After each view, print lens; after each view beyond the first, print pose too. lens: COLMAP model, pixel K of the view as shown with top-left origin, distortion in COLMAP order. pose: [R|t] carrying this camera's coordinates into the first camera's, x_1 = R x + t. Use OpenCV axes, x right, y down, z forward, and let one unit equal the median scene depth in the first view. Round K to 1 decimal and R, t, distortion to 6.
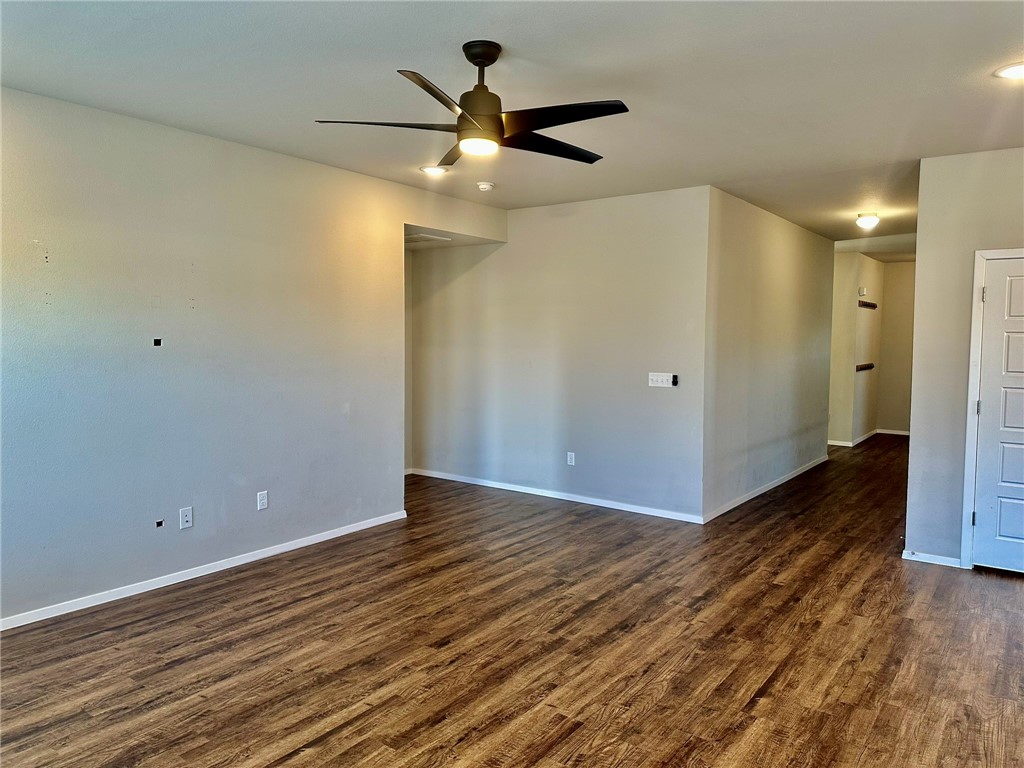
lens RADIAL K [[724.8, 0, 504.6], [0, 724.8, 381.1], [0, 0, 1]] dist [0.059968, -0.070662]
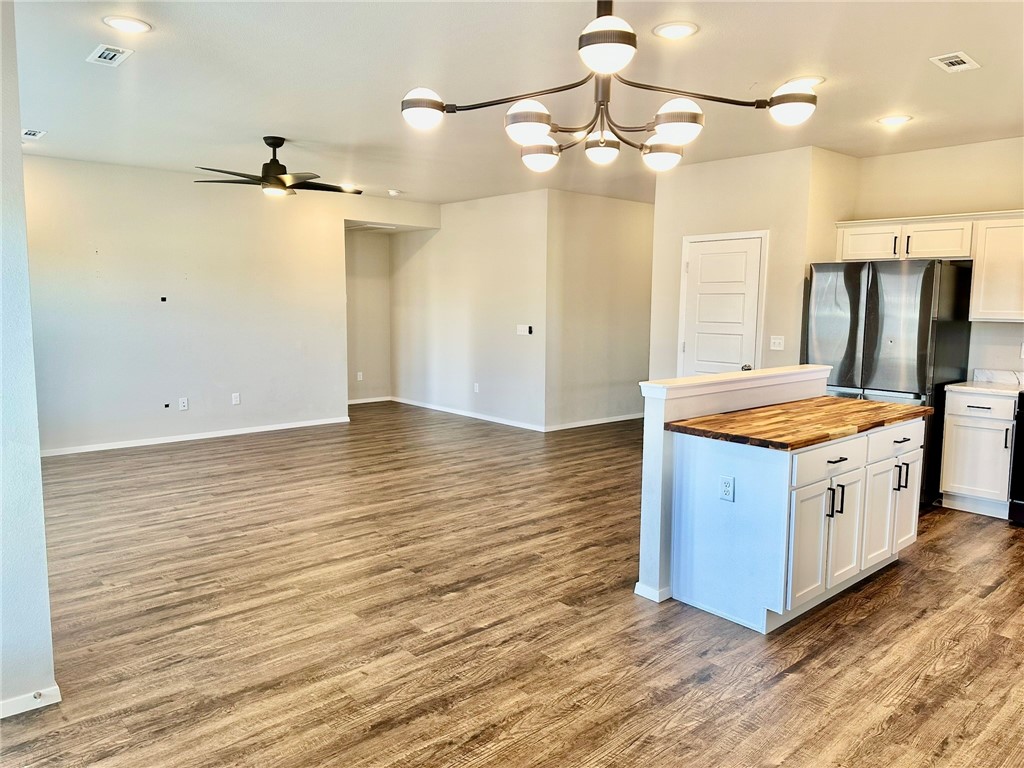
lens RADIAL K [[724.8, 0, 507.6], [0, 724.8, 376.0], [0, 0, 1]] dist [0.059968, -0.070662]
pose [[0.978316, 0.023869, -0.205739, 0.687617], [-0.016158, 0.999106, 0.039078, 0.050045], [0.206488, -0.034906, 0.977826, -0.524027]]
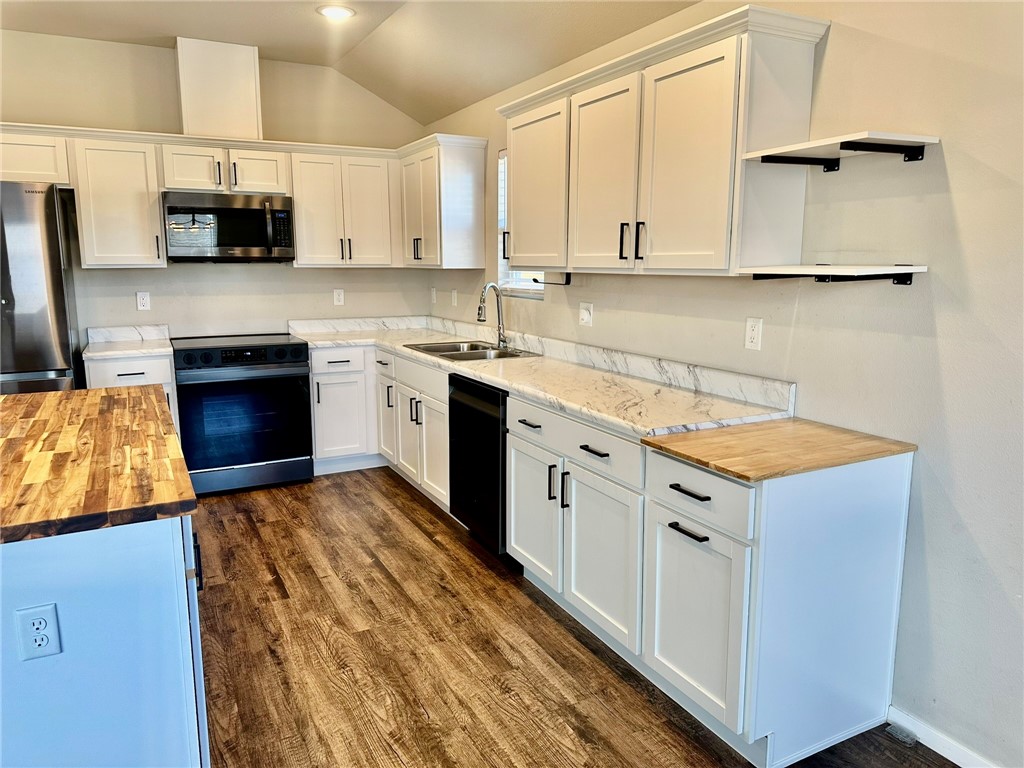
lens RADIAL K [[724.8, 0, 508.2], [0, 724.8, 380.8], [0, 0, 1]] dist [0.059968, -0.070662]
pose [[0.438878, -0.163828, 0.883486, 0.552431], [0.067936, 0.986474, 0.149178, 0.032641], [-0.895975, -0.005451, 0.444071, -0.063185]]
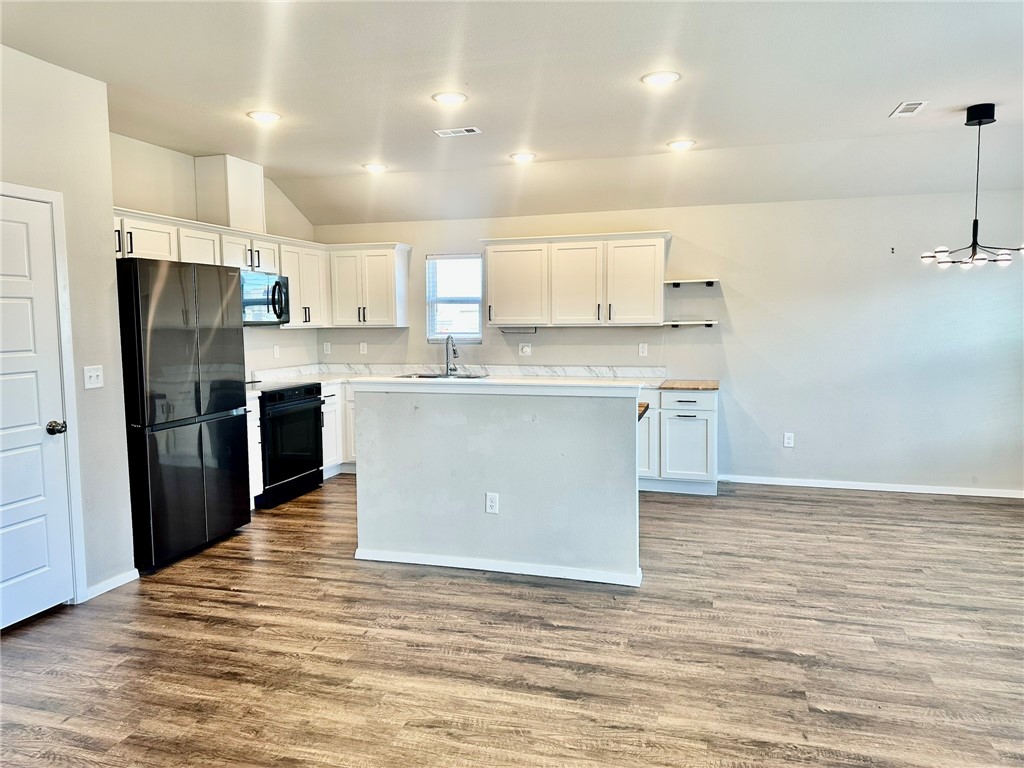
lens RADIAL K [[724.8, 0, 517.5], [0, 724.8, 374.0], [0, 0, 1]] dist [0.059968, -0.070662]
pose [[-0.365515, -0.079419, 0.927411, -0.129996], [0.066305, 0.991601, 0.111048, -0.036592], [-0.928441, 0.102082, -0.357179, 0.835728]]
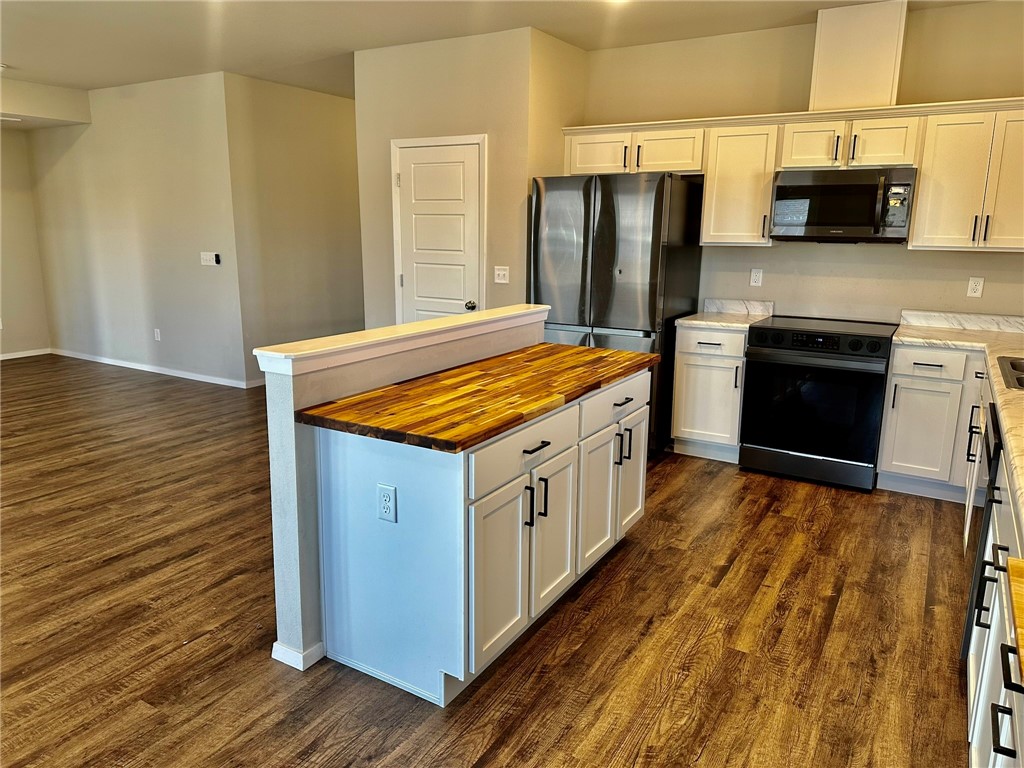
lens RADIAL K [[724.8, 0, 507.9], [0, 724.8, 380.9], [0, 0, 1]] dist [0.059968, -0.070662]
pose [[0.995489, -0.020728, 0.092586, 0.807241], [0.007085, 0.989361, 0.145312, 0.032732], [-0.094613, -0.144000, 0.985044, -0.209176]]
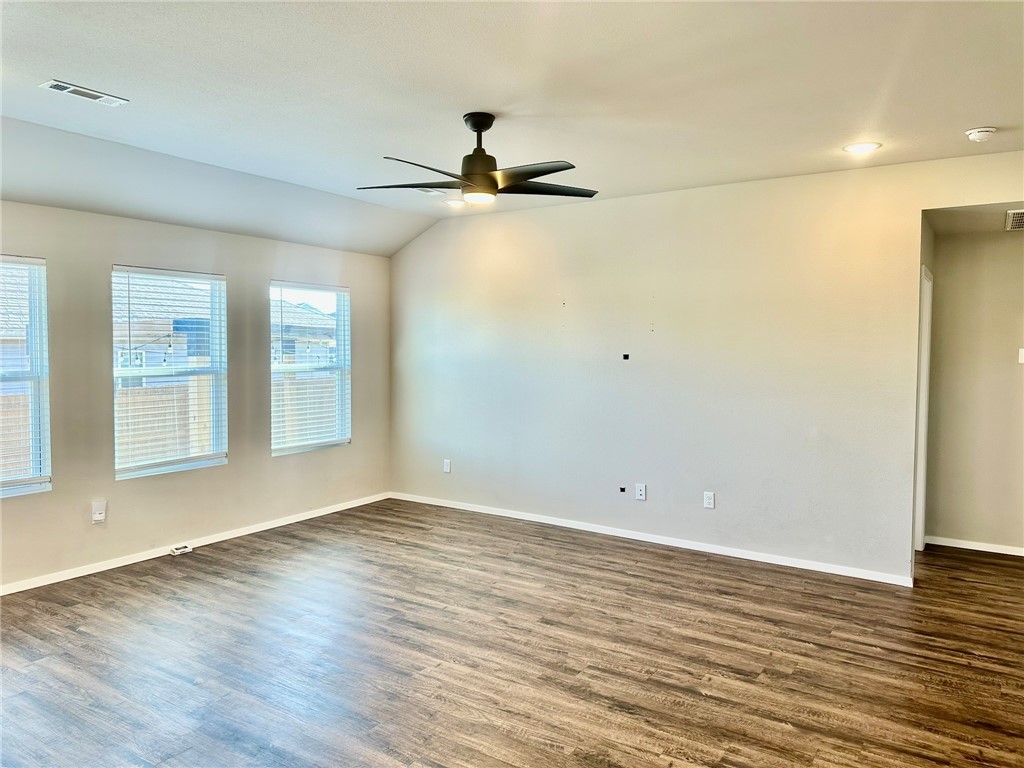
lens RADIAL K [[724.8, 0, 519.1], [0, 724.8, 364.4], [0, 0, 1]] dist [0.059968, -0.070662]
pose [[0.075621, 0.029166, -0.996710, 0.884927], [-0.082017, 0.996367, 0.022934, -0.051629], [0.993758, 0.080013, 0.077739, 0.723339]]
